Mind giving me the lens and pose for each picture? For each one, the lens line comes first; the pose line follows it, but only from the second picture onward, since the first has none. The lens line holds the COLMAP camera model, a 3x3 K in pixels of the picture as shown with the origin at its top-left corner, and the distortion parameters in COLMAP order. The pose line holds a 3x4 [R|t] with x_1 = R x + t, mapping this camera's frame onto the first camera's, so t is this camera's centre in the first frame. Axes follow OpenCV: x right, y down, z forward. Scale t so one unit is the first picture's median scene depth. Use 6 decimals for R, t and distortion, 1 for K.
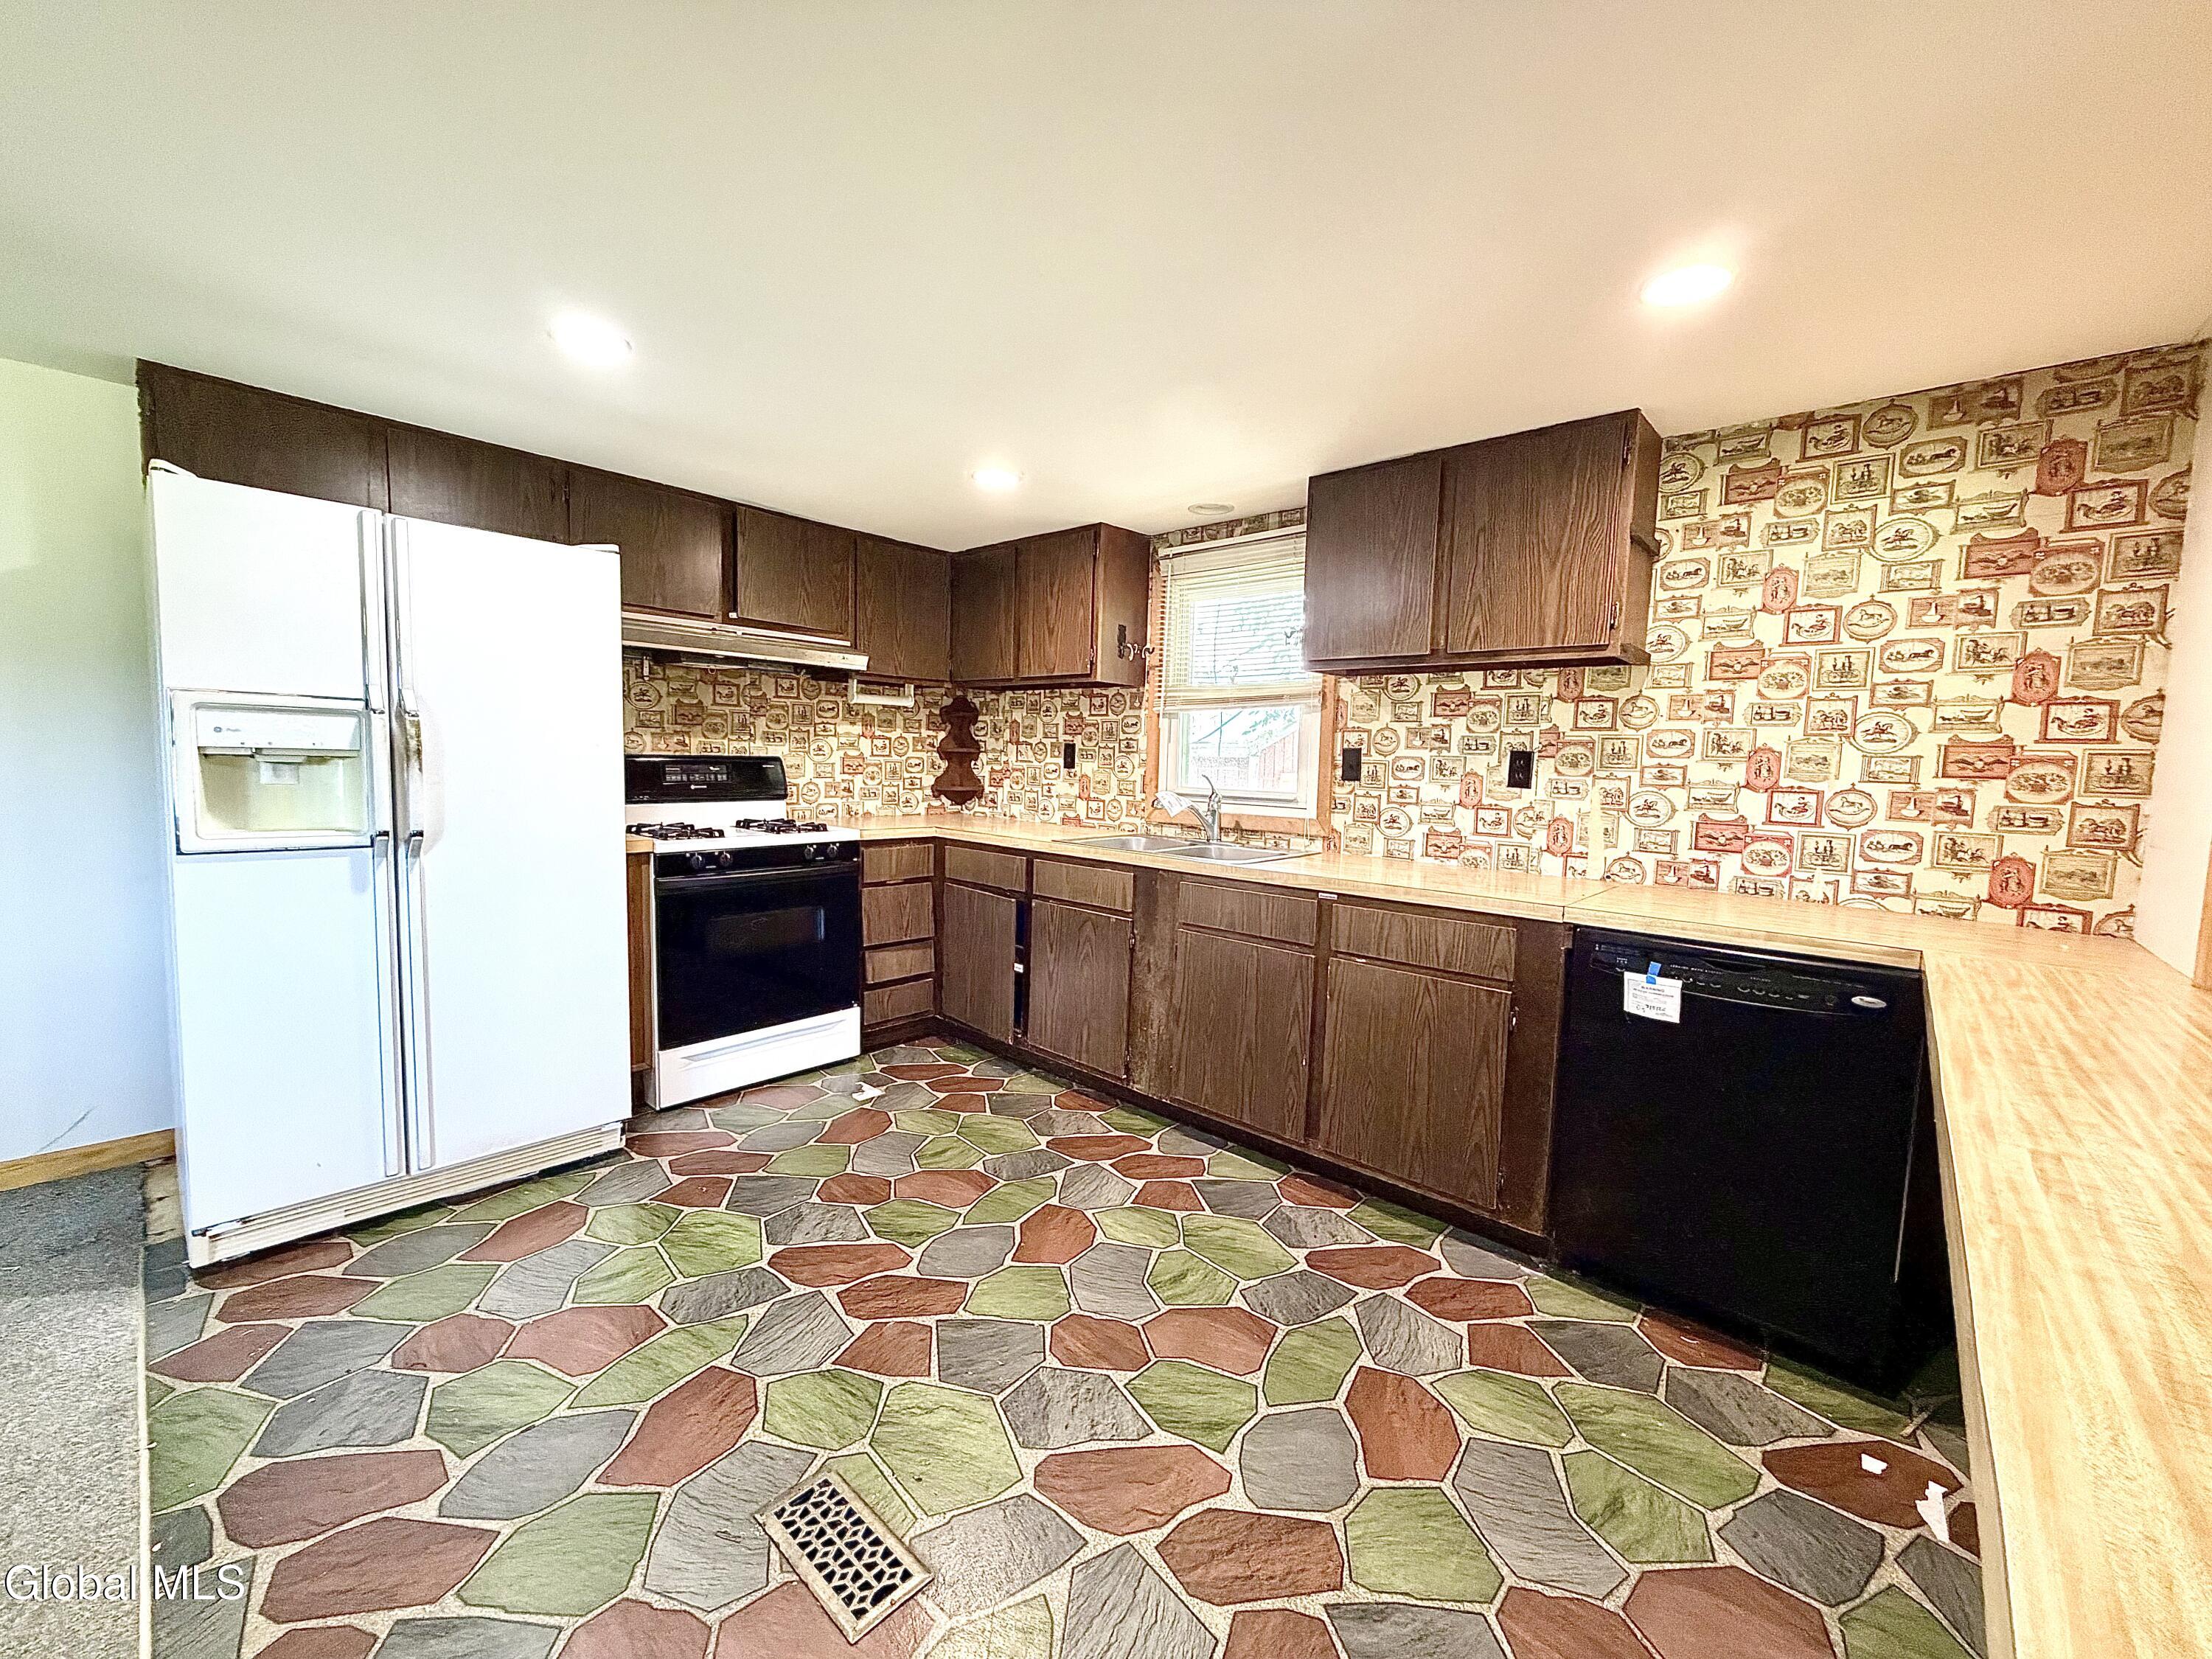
lens RADIAL K [[881.3, 0, 1102.5], [0, 881.3, 836.4], [0, 0, 1]] dist [-0.001768, 0.000542]
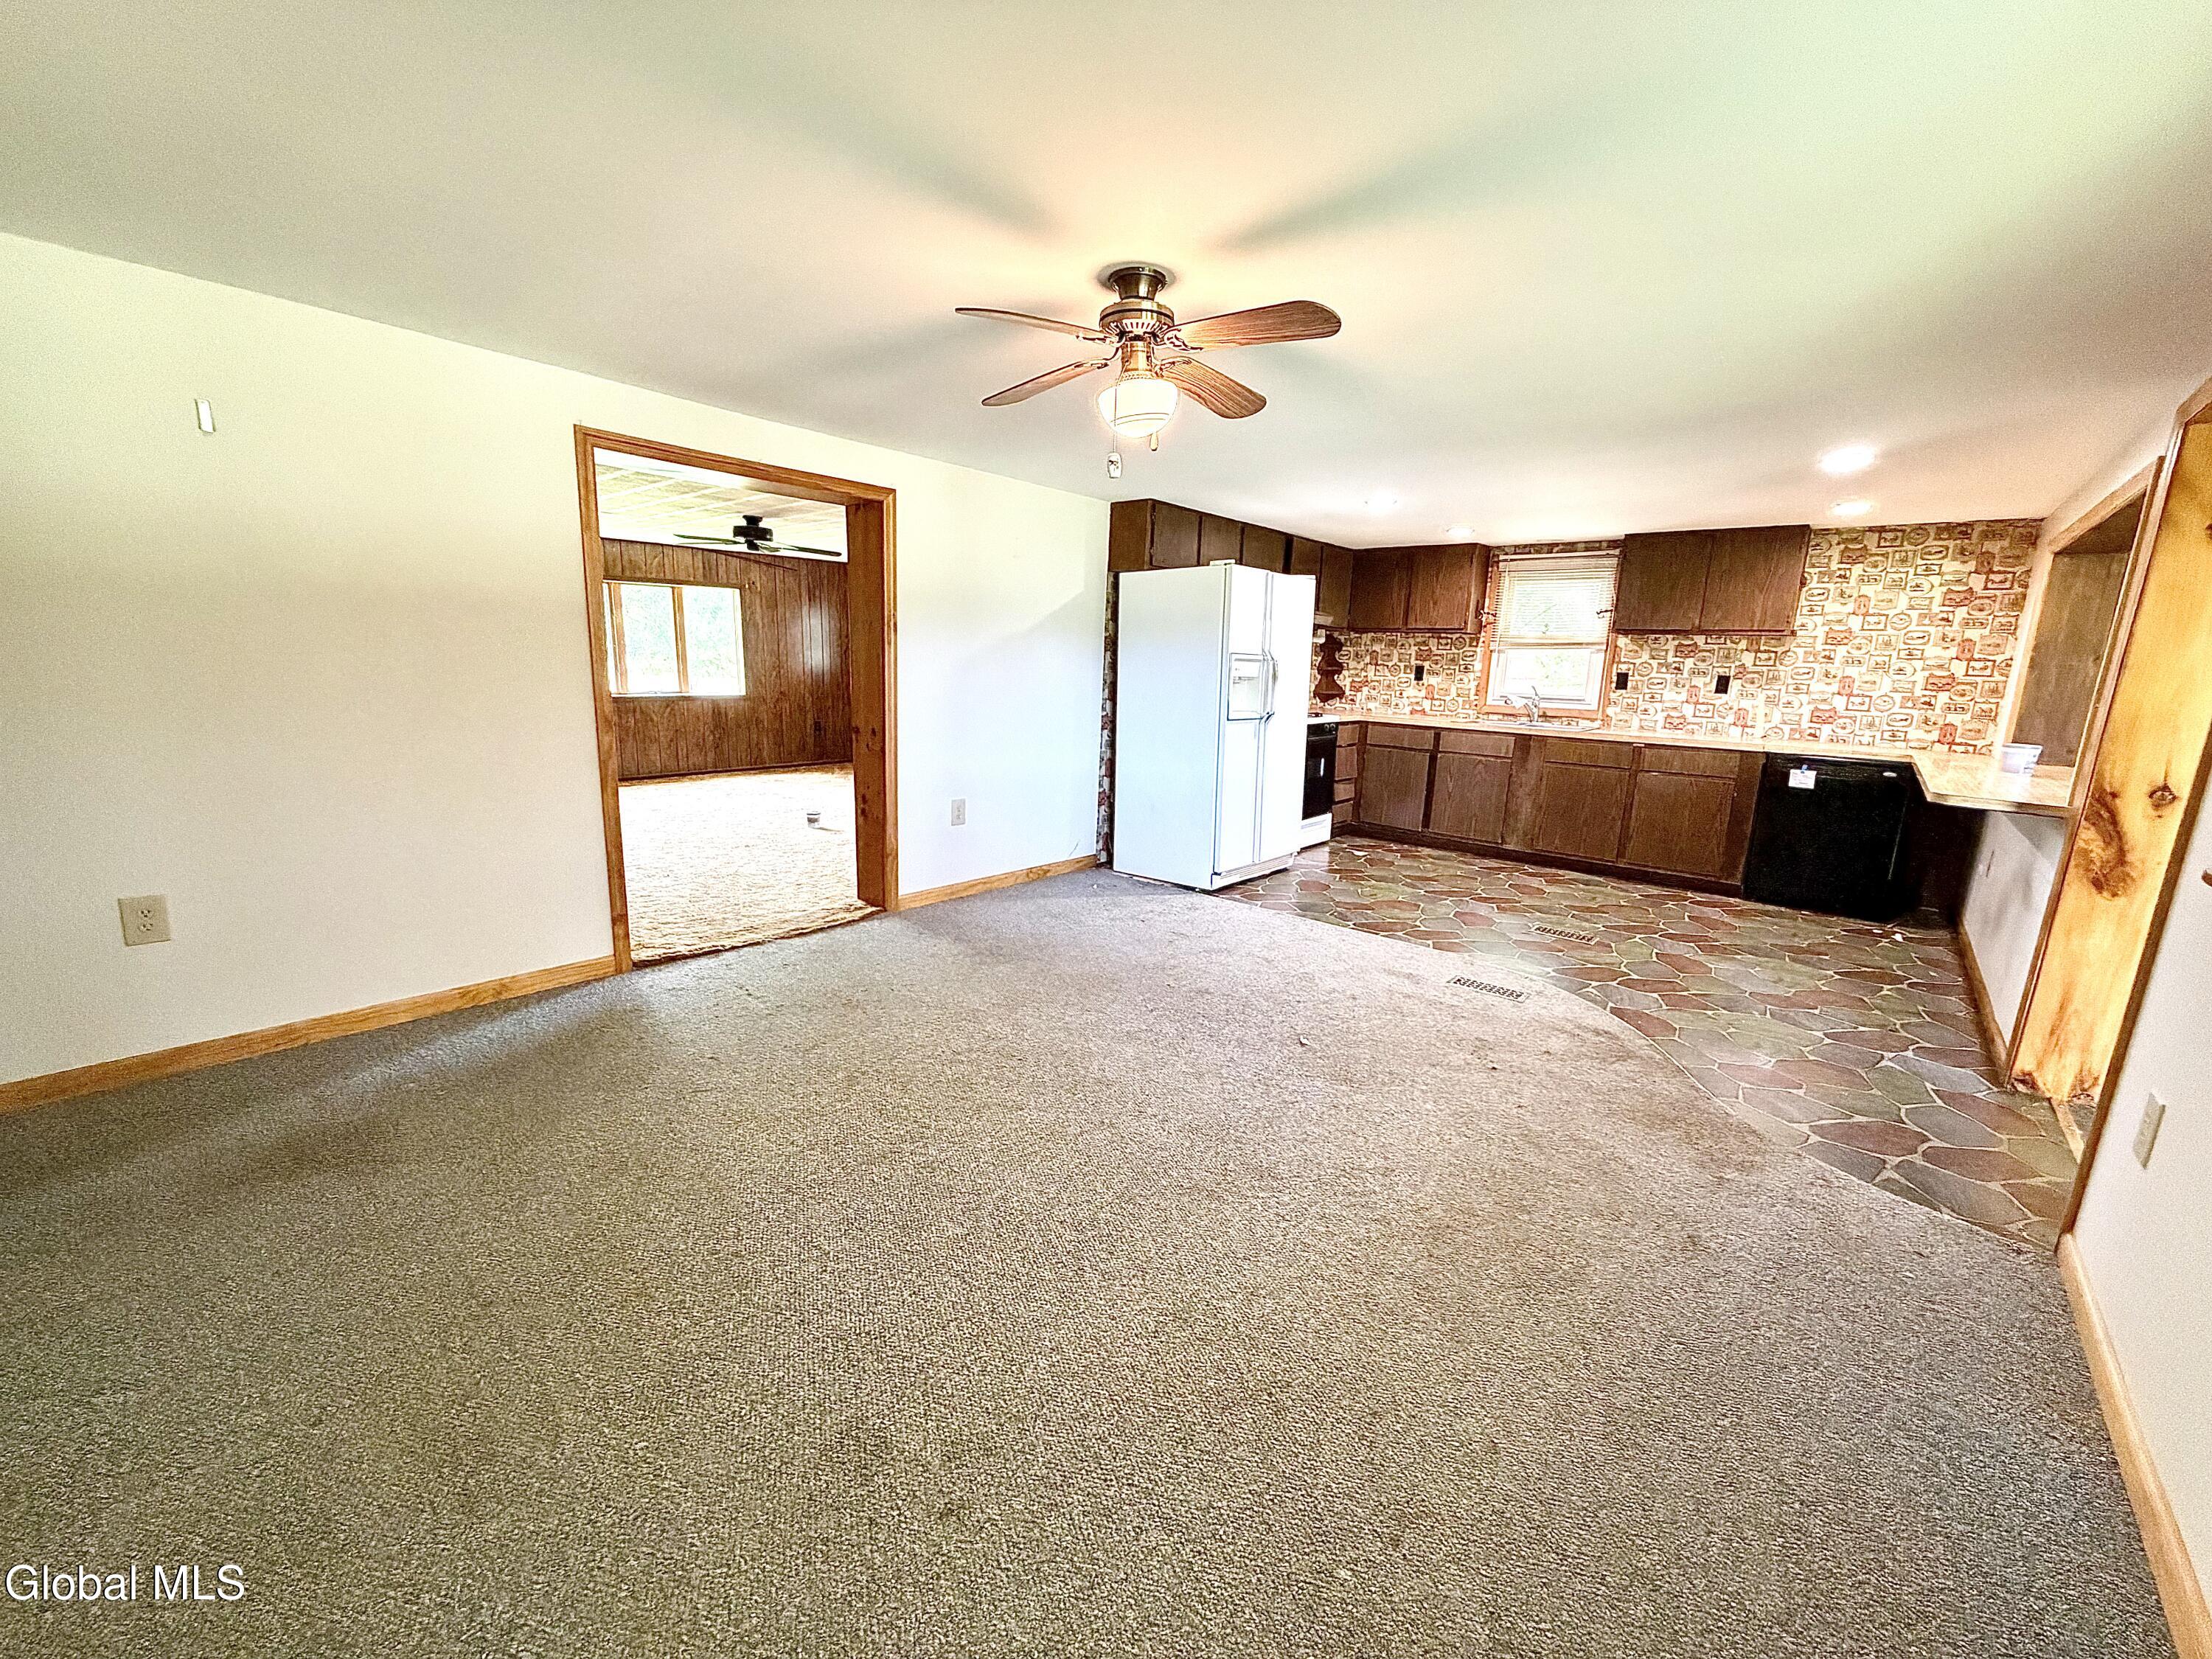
lens RADIAL K [[881.3, 0, 1102.5], [0, 881.3, 836.4], [0, 0, 1]] dist [-0.001768, 0.000542]
pose [[0.999730, -0.001639, 0.023159, -1.015227], [-0.000936, 0.993848, 0.110744, 0.049176], [-0.023198, -0.110736, 0.993579, -1.041160]]
